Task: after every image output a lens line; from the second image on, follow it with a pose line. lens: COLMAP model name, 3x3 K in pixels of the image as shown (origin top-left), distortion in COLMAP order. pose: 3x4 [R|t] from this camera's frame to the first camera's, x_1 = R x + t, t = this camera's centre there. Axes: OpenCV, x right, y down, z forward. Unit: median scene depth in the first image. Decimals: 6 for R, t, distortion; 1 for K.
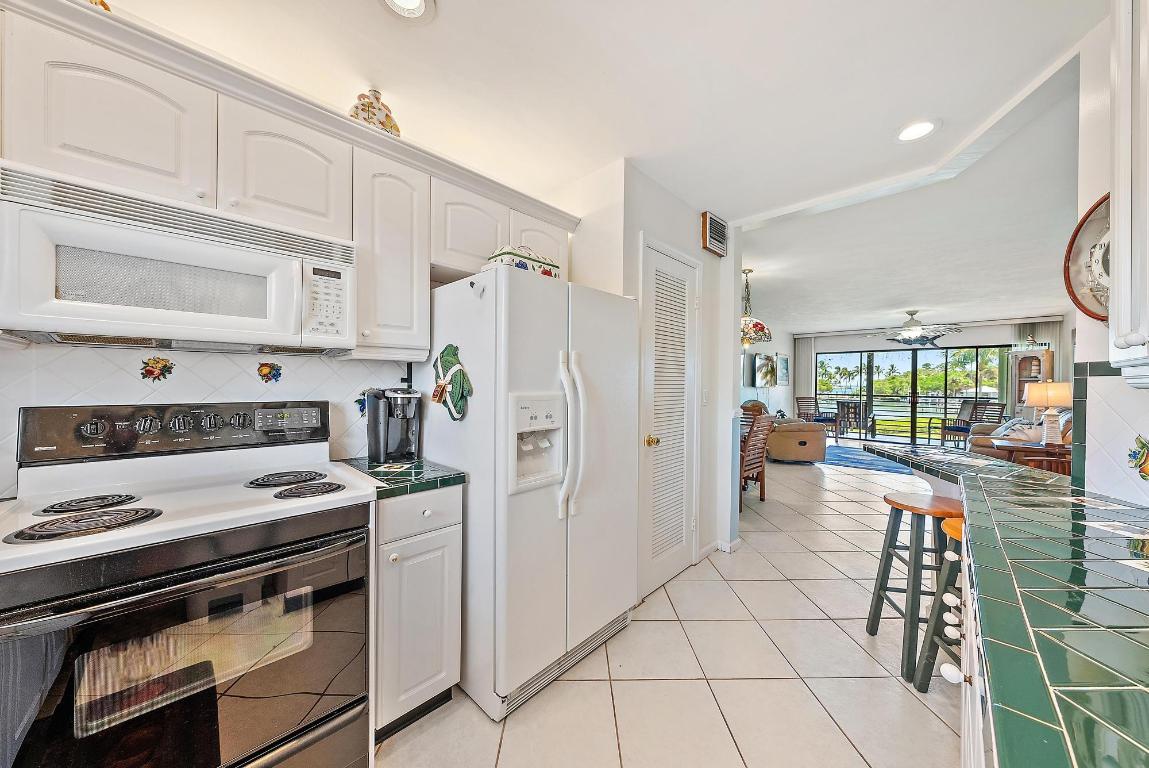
lens RADIAL K [[382.7, 0, 574.5], [0, 382.7, 384.0], [0, 0, 1]] dist [-0.011182, 0.000044]
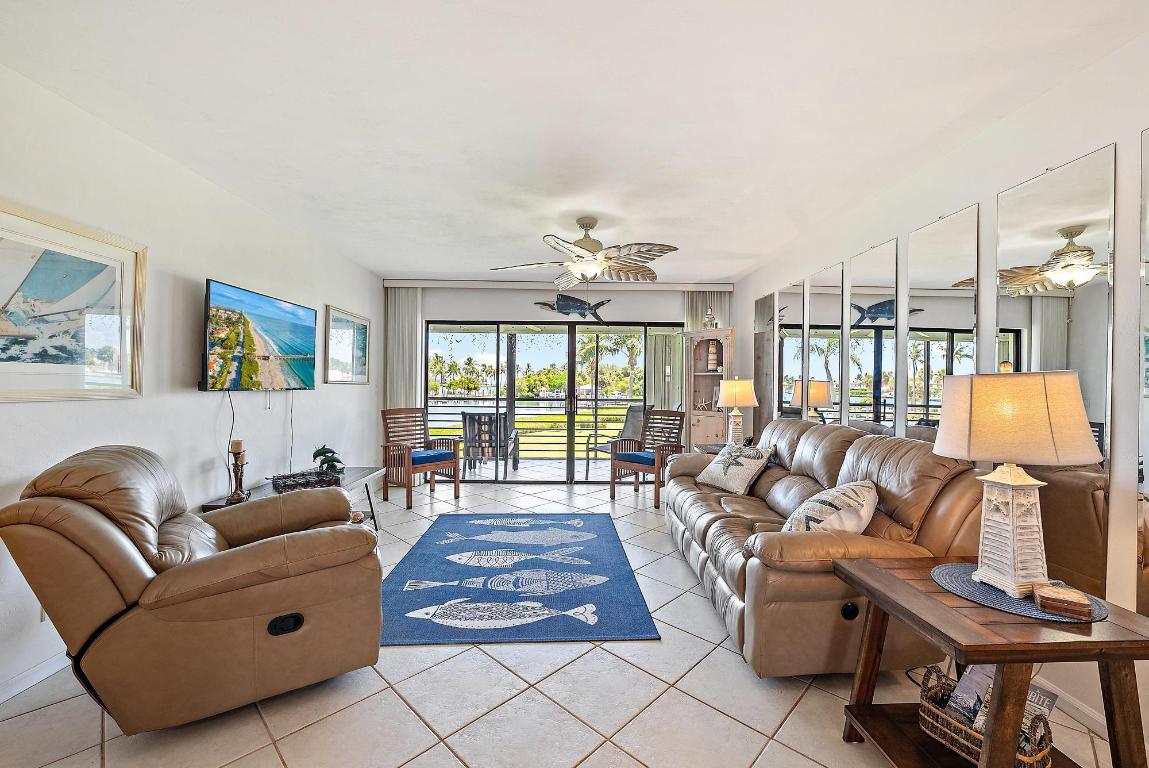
lens RADIAL K [[460.1, 0, 576.6], [0, 460.1, 380.8], [0, 0, 1]] dist [-0.000782, -0.000296]
pose [[0.695368, 0.002897, 0.718648, 0.380526], [-0.000735, 0.999994, -0.003320, 0.001878], [-0.718653, 0.001781, 0.695366, 0.489517]]
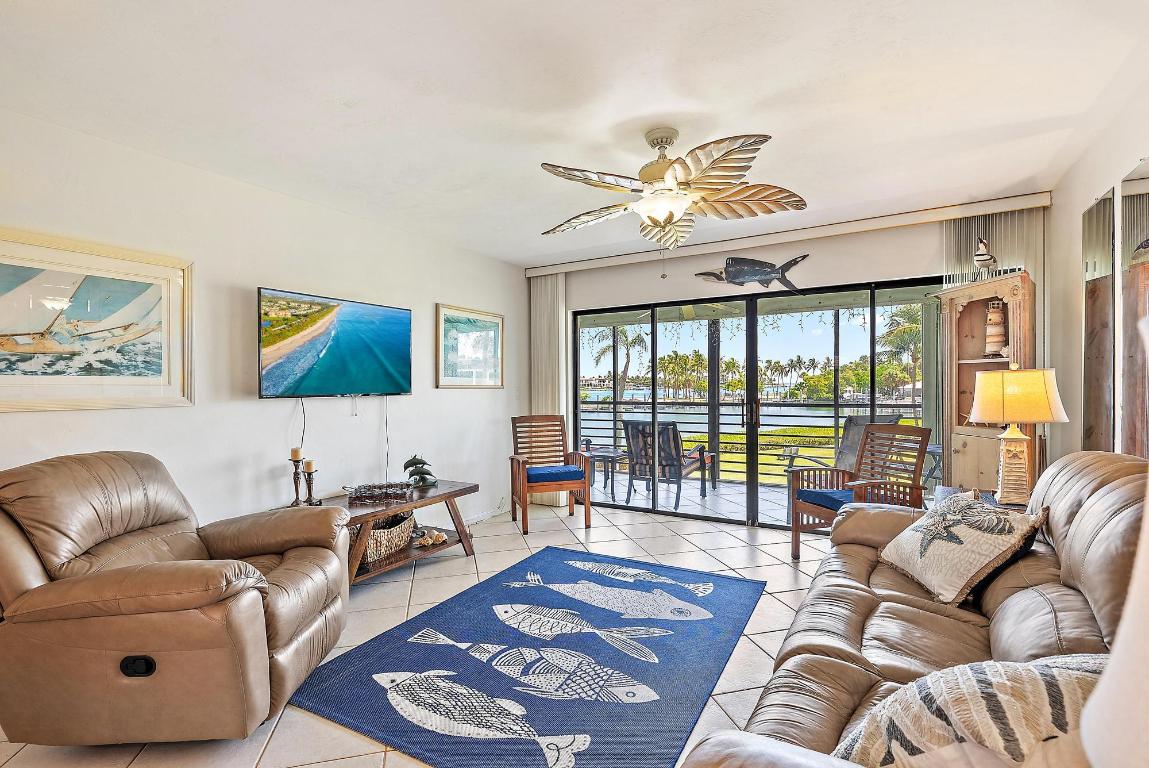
lens RADIAL K [[528.5, 0, 575.4], [0, 528.5, 386.4], [0, 0, 1]] dist [0.001166, -0.000357]
pose [[0.969457, -0.018005, 0.244600, 0.562839], [0.018069, 0.999835, 0.001980, 0.002968], [-0.244595, 0.002500, 0.969622, 0.482123]]
